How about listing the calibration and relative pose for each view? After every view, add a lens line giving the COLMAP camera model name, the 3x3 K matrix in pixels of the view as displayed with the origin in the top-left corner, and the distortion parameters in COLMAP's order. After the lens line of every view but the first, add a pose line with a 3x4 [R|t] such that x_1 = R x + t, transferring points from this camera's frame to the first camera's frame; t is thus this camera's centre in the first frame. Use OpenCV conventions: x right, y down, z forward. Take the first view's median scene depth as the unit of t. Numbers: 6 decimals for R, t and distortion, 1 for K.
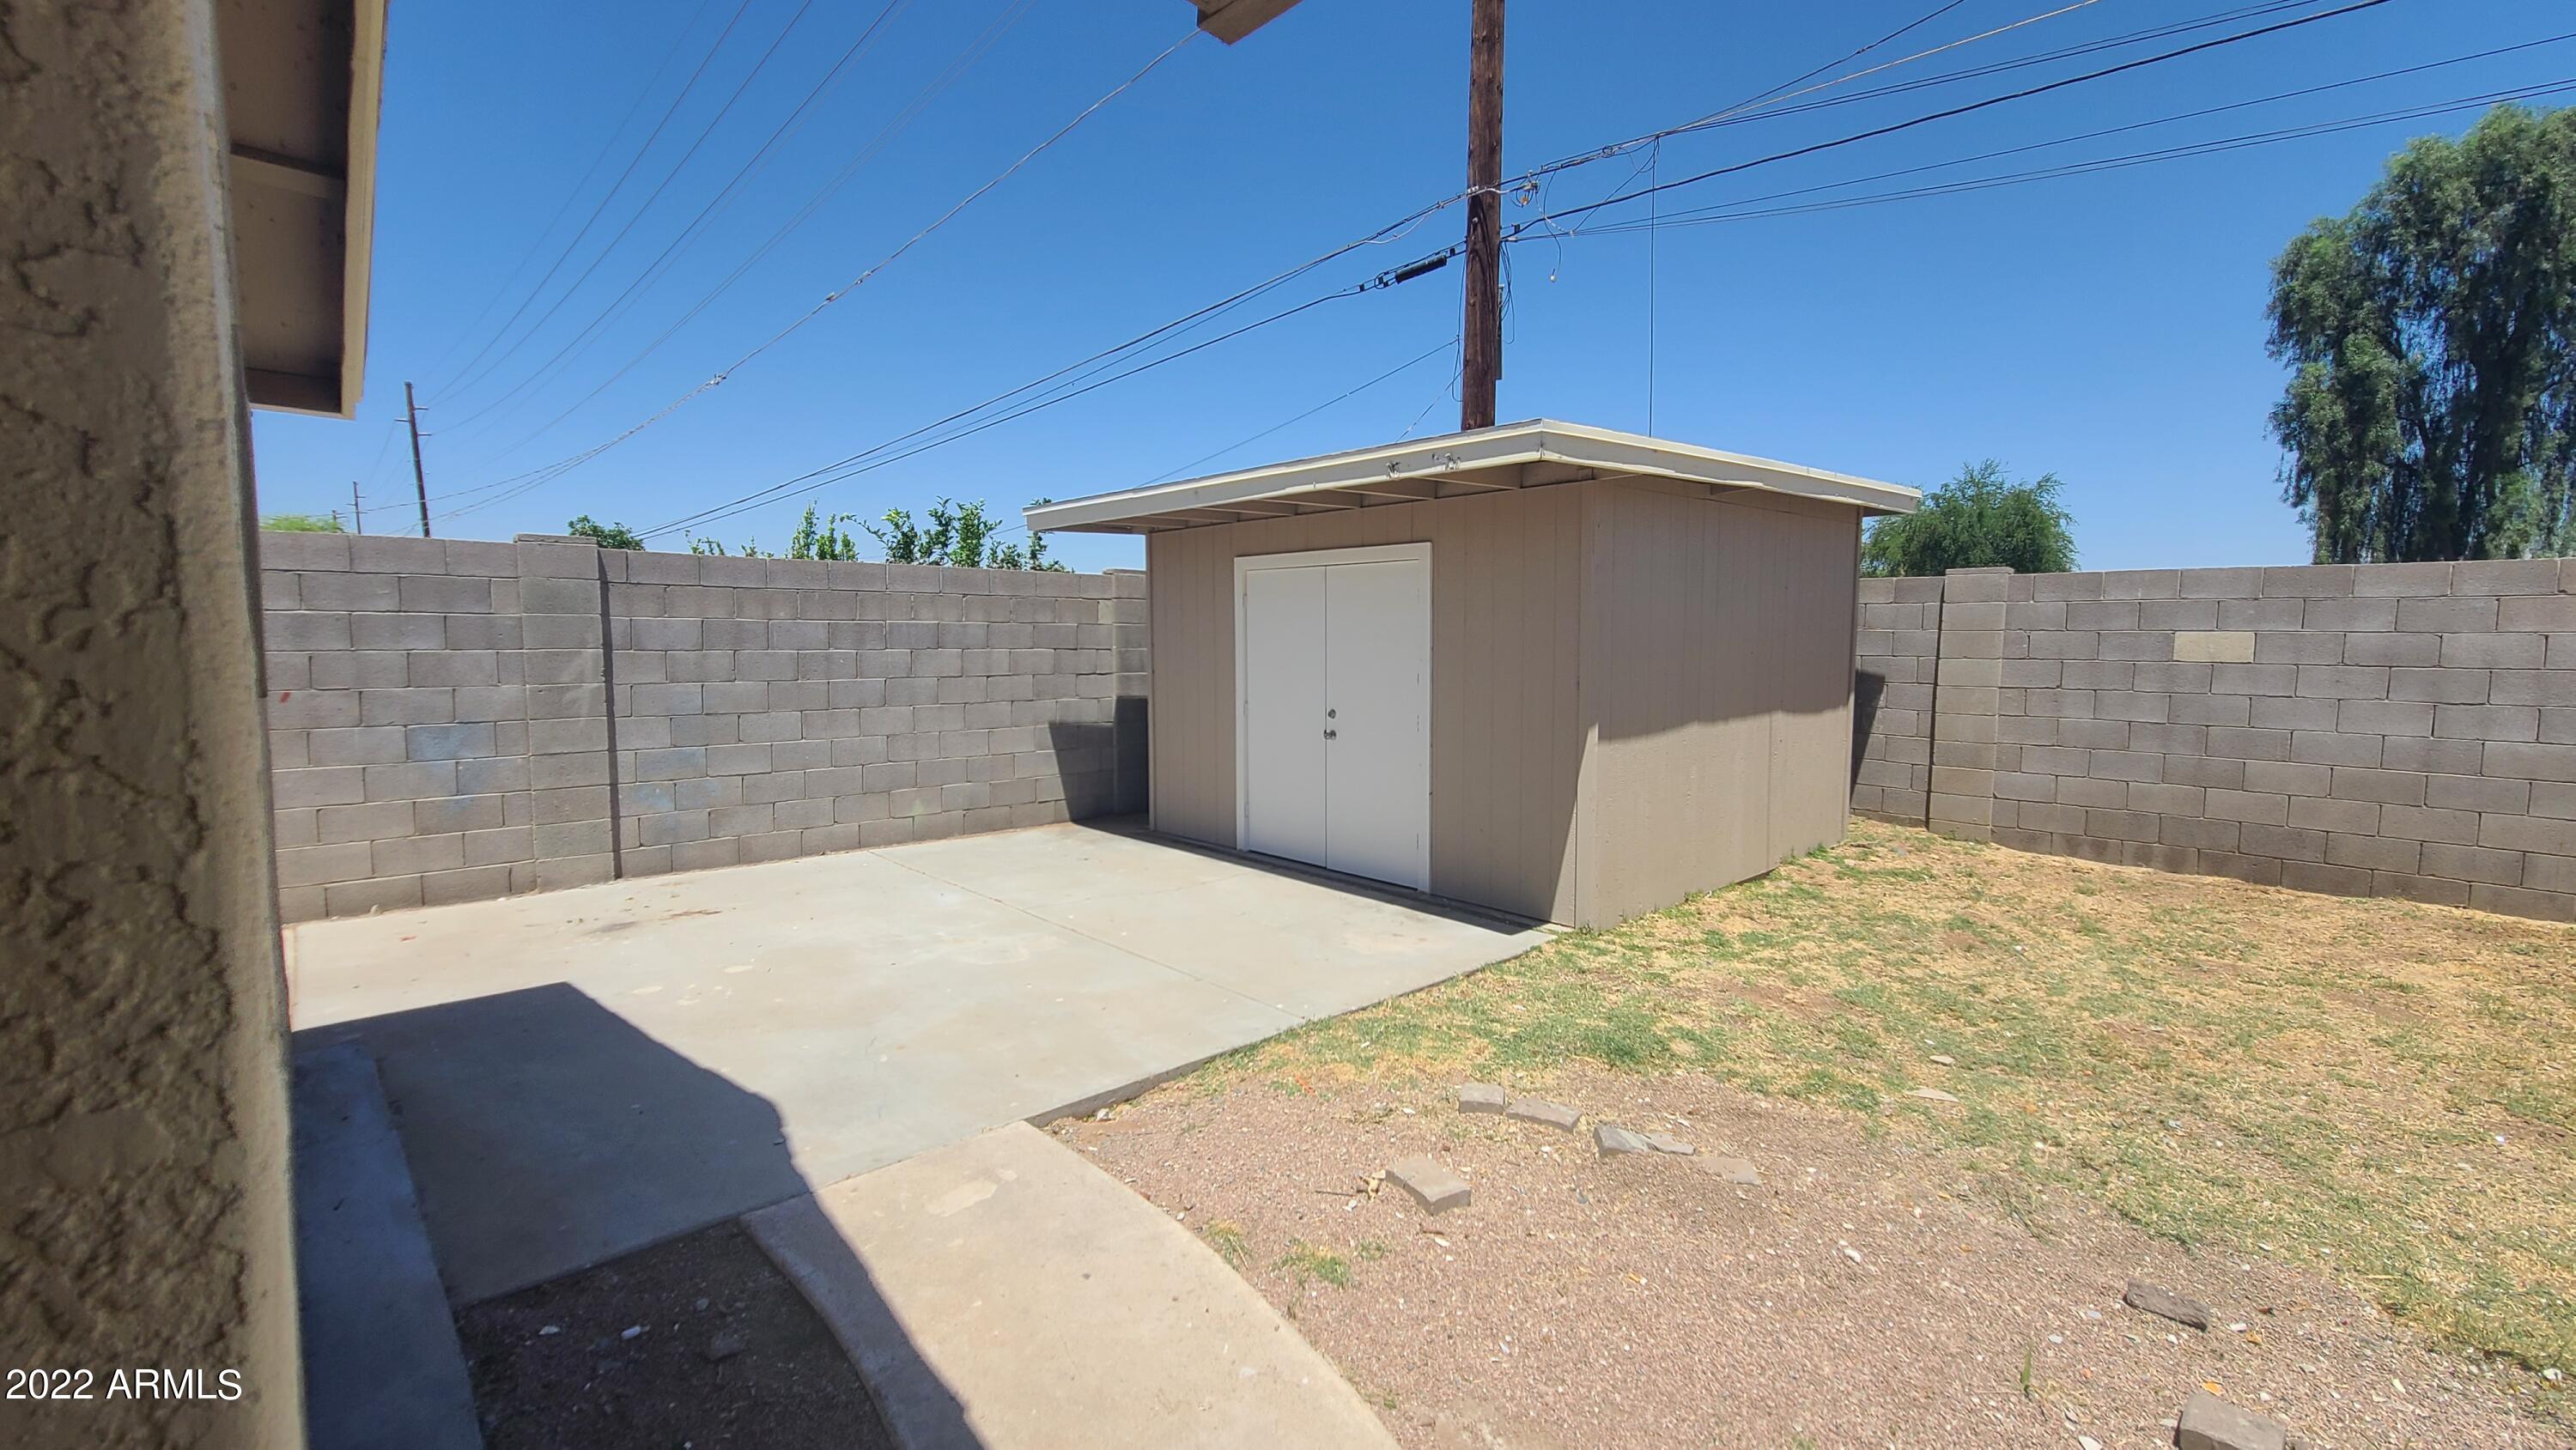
lens RADIAL K [[1067.8, 0, 1278.4], [0, 1067.8, 720.2], [0, 0, 1]] dist [-0.000256, 0.000228]
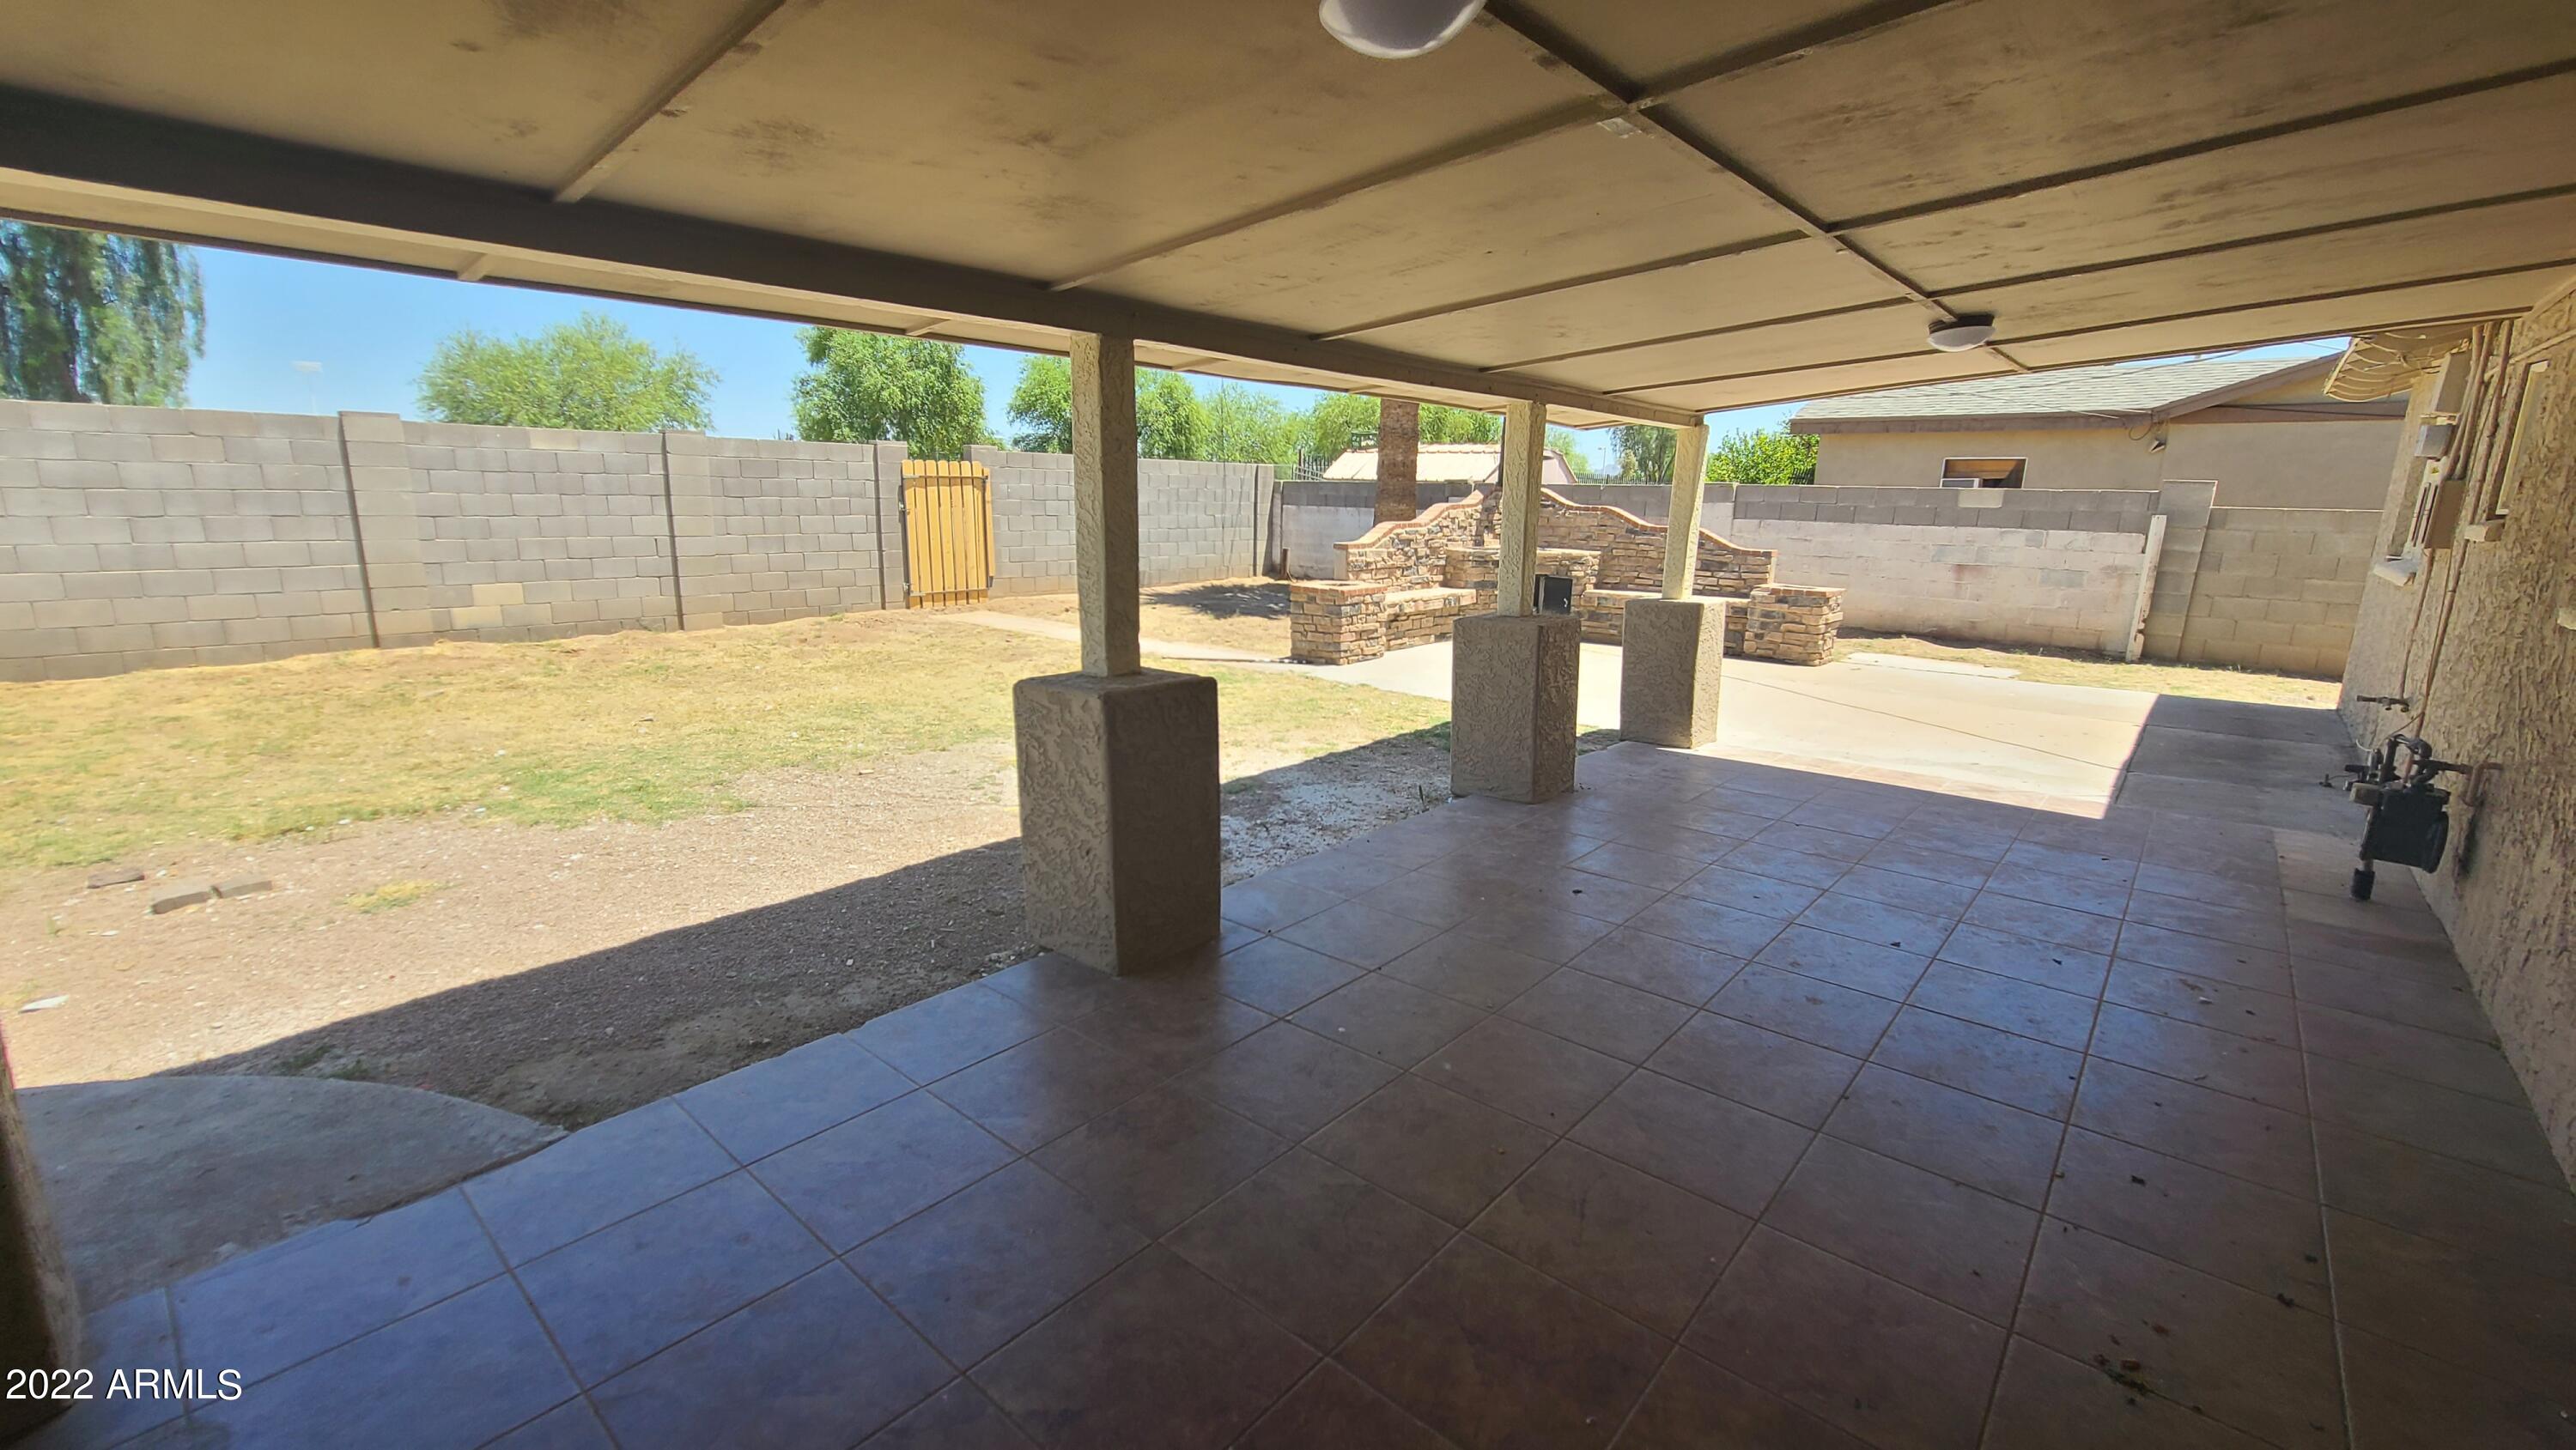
lens RADIAL K [[1067.8, 0, 1278.3], [0, 1067.8, 716.6], [0, 0, 1]] dist [-0.000256, 0.000228]
pose [[-0.086225, -0.218638, 0.971989, -0.357105], [0.066391, 0.972193, 0.224573, 0.021642], [-0.994061, 0.083895, -0.069312, -0.282751]]
